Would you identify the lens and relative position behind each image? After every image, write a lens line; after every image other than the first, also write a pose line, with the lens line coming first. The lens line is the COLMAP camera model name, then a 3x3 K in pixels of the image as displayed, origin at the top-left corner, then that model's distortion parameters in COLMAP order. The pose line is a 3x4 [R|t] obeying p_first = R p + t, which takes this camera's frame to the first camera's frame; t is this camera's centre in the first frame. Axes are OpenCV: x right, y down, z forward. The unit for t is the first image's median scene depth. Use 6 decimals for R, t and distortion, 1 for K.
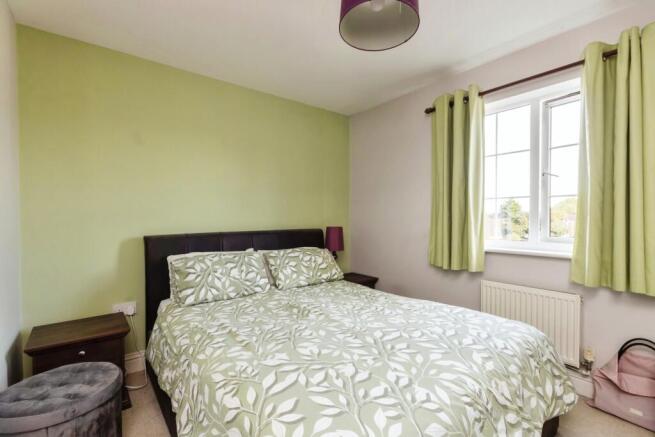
lens RADIAL K [[300.0, 0, 327.5], [0, 300.0, 218.5], [0, 0, 1]] dist [-0.001329, -0.000336]
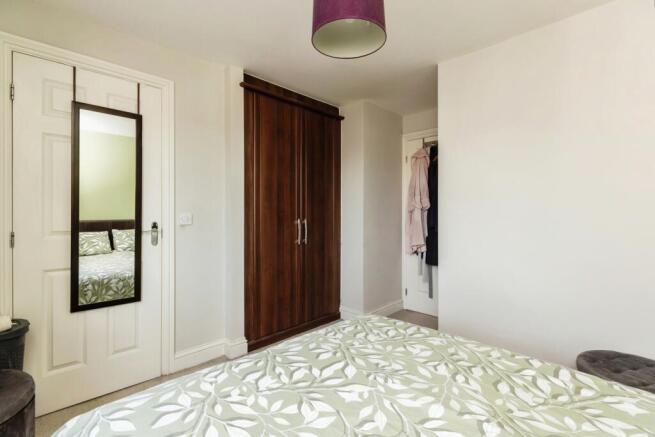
lens RADIAL K [[300.0, 0, 327.5], [0, 300.0, 218.5], [0, 0, 1]] dist [-0.001329, -0.000336]
pose [[-0.993873, 0.000865, -0.110525, 0.337226], [-0.000903, 0.999872, 0.015947, -0.016456], [0.110525, 0.015949, -0.993745, 1.892025]]
